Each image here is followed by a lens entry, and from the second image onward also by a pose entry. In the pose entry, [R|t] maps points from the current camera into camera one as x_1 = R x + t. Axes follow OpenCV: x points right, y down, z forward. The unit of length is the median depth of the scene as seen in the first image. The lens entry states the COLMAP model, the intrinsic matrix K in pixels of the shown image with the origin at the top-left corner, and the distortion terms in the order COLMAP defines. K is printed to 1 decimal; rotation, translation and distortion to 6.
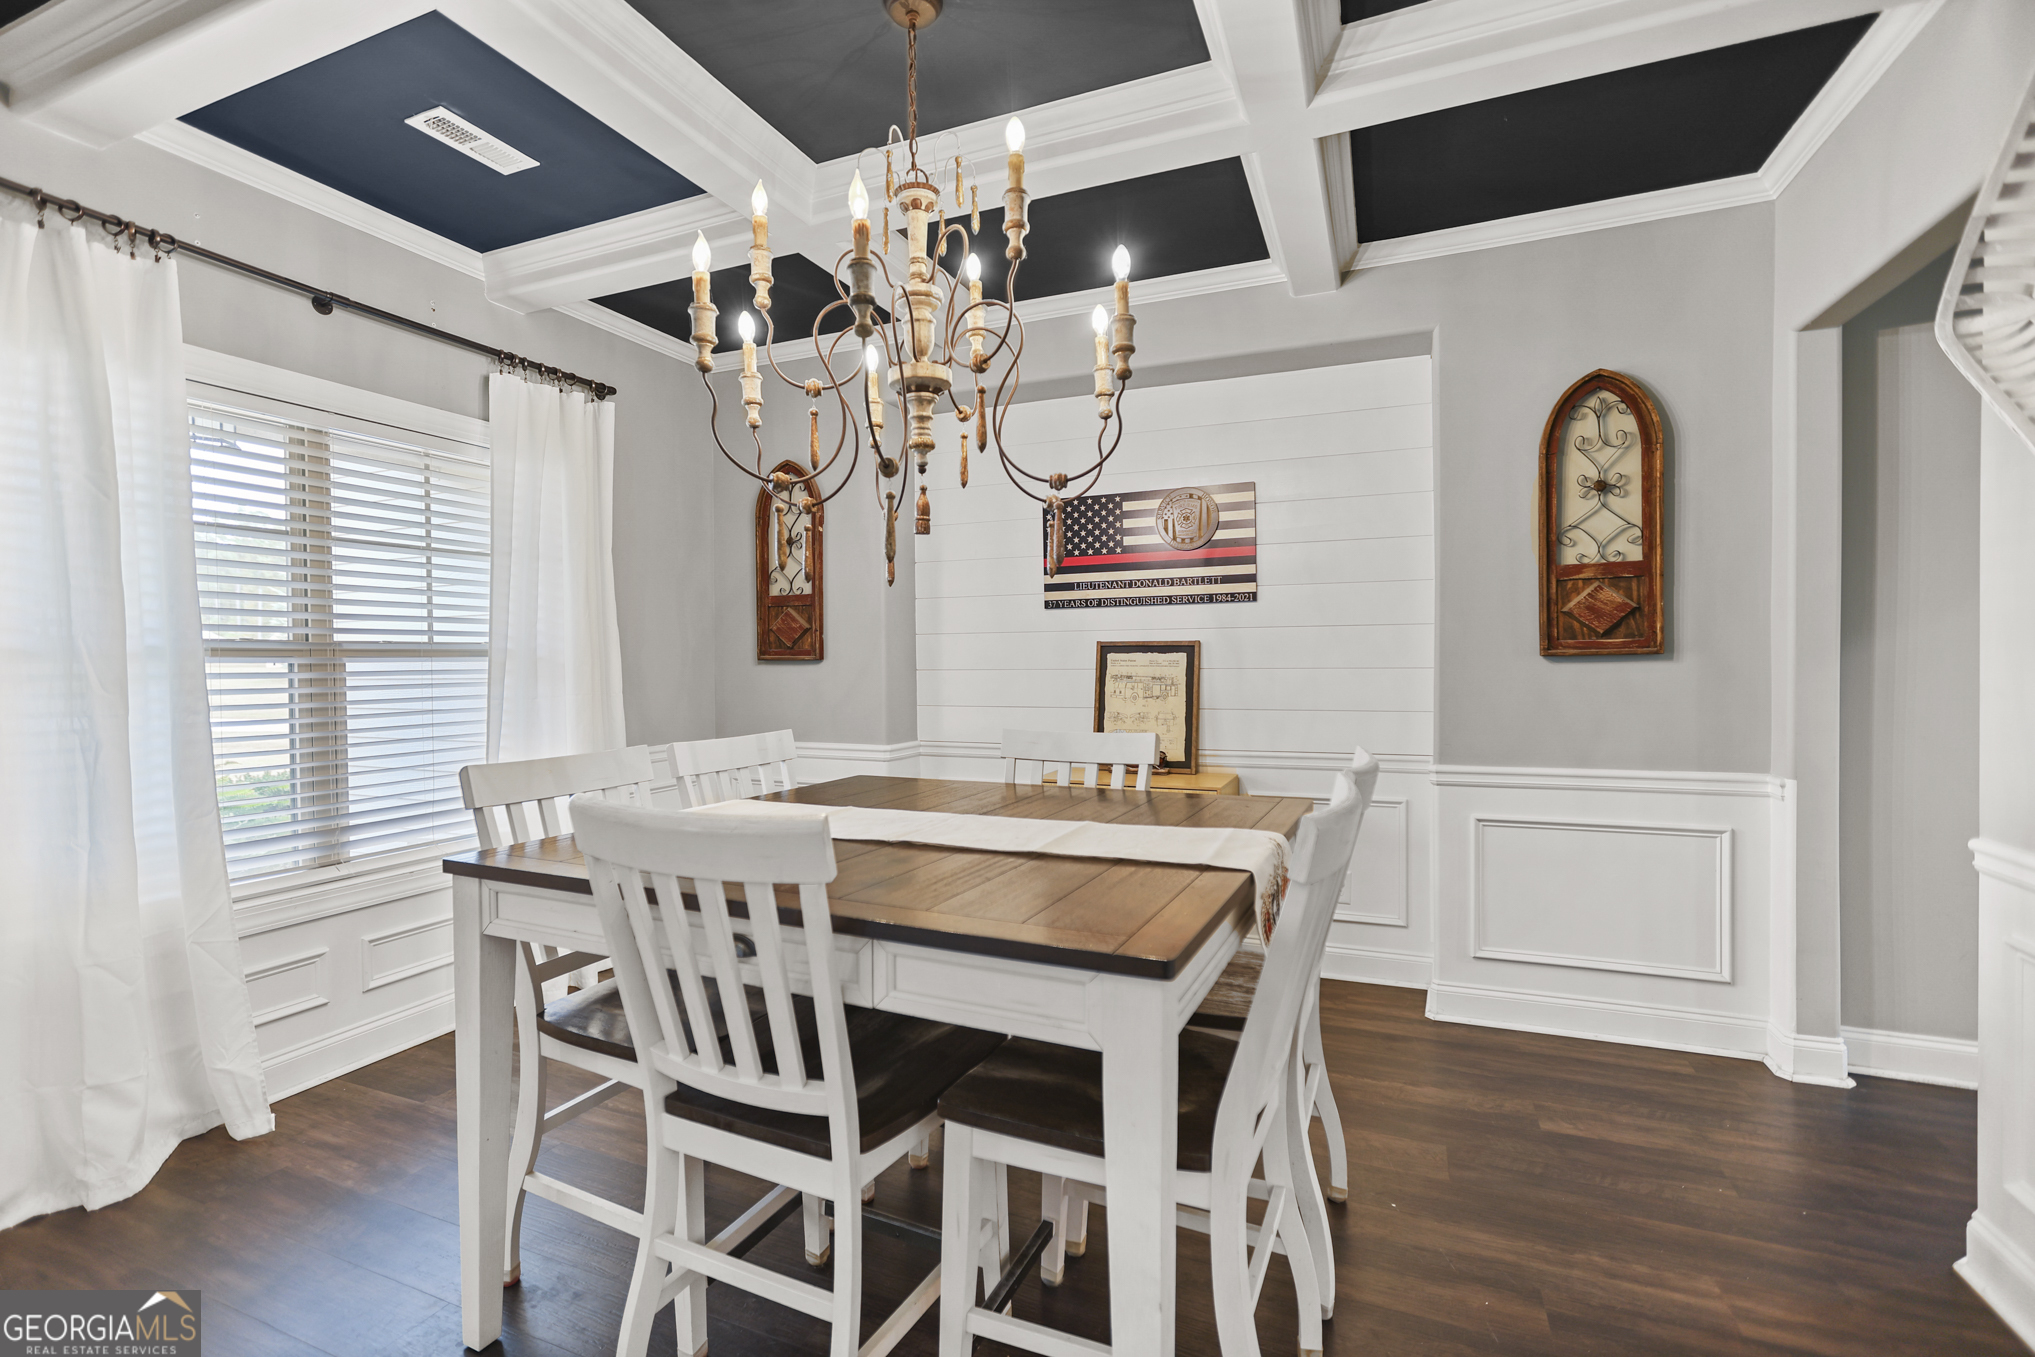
lens RADIAL K [[916.2, 0, 983.6], [0, 916.2, 674.0], [0, 0, 1]] dist [-0.029212, 0.011126]
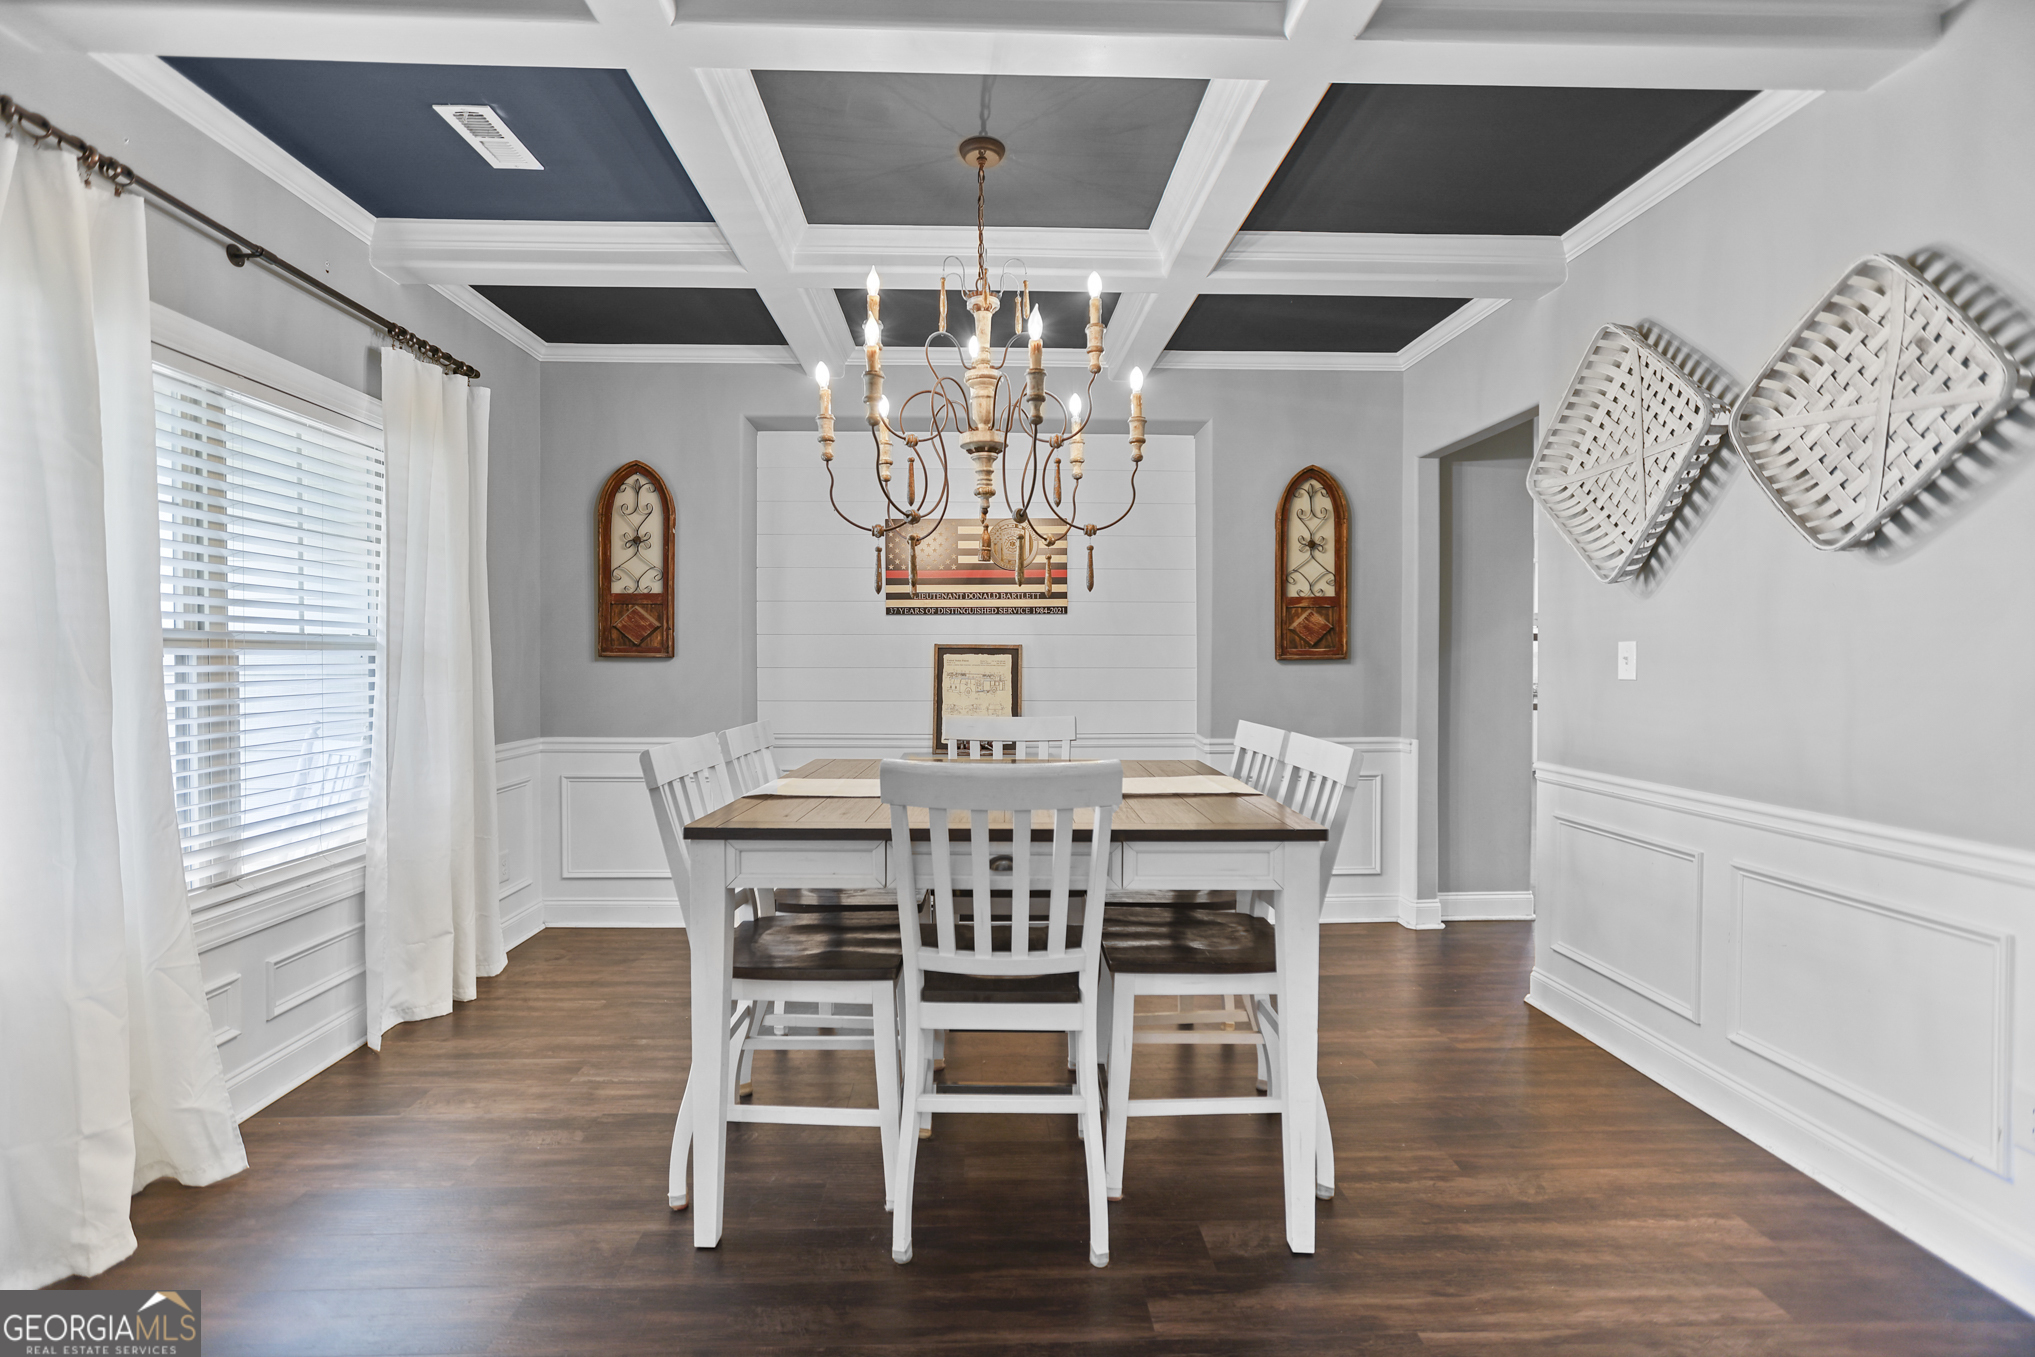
lens RADIAL K [[916.2, 0, 996.0], [0, 916.2, 670.5], [0, 0, 1]] dist [-0.029212, 0.011126]
pose [[0.905704, 0.004090, 0.423891, -0.406929], [-0.001980, 0.999983, -0.005417, 0.006239], [-0.423906, 0.004067, 0.905697, -0.123148]]
